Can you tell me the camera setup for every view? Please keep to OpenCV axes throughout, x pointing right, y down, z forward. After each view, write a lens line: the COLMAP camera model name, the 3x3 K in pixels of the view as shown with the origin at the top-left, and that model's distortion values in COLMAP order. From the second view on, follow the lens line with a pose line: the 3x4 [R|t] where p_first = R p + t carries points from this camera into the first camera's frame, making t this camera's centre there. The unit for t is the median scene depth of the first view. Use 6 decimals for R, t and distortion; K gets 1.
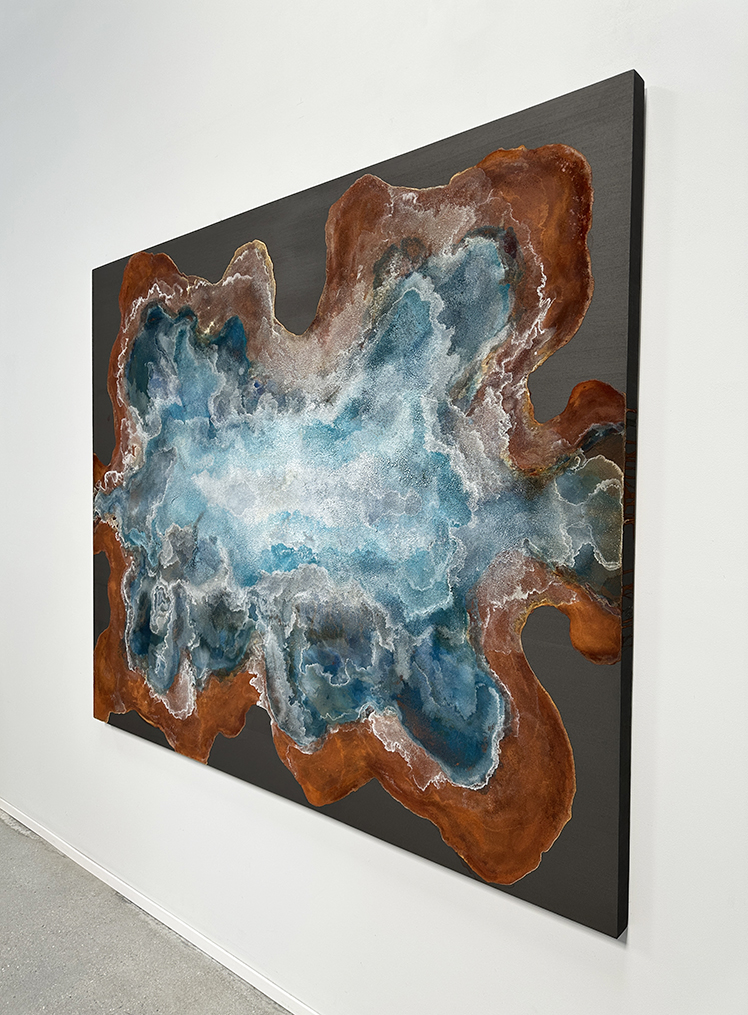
lens RADIAL K [[708.6, 0, 370.3], [0, 708.6, 502.0], [0, 0, 1]] dist [0.106692, -0.060266]
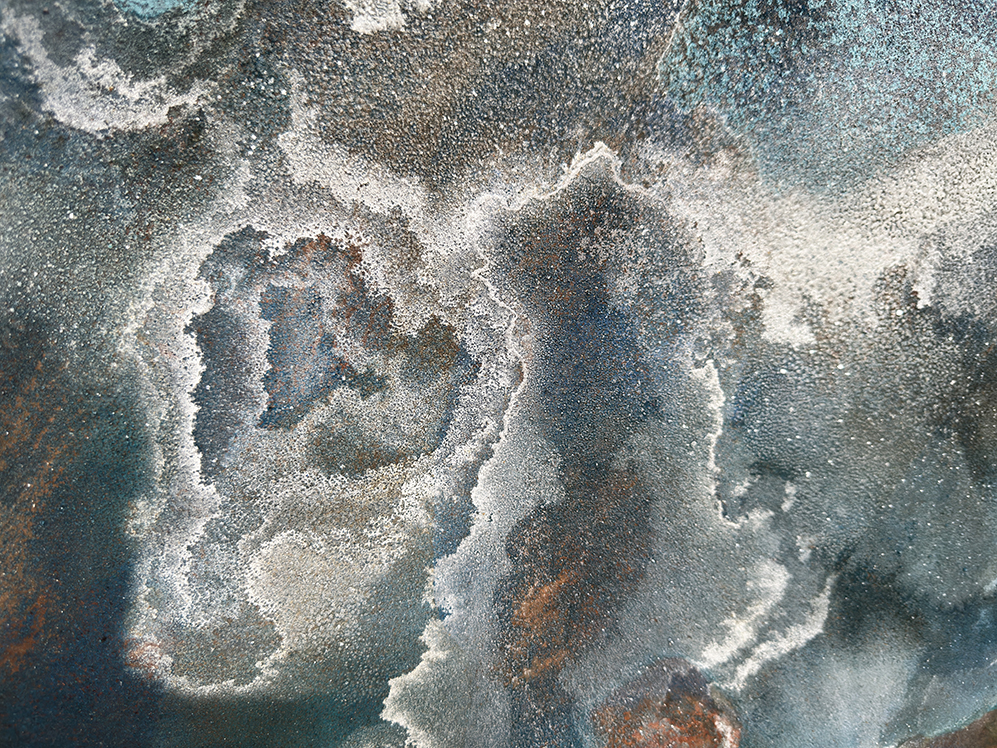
lens RADIAL K [[696.1, 0, 481.3], [0, 696.1, 383.6], [0, 0, 1]] dist [0.106692, -0.060266]
pose [[0.573820, -0.141443, 0.806675, -0.428880], [0.005160, 0.985578, 0.169142, 0.146355], [-0.818965, -0.092895, 0.566274, 1.104978]]
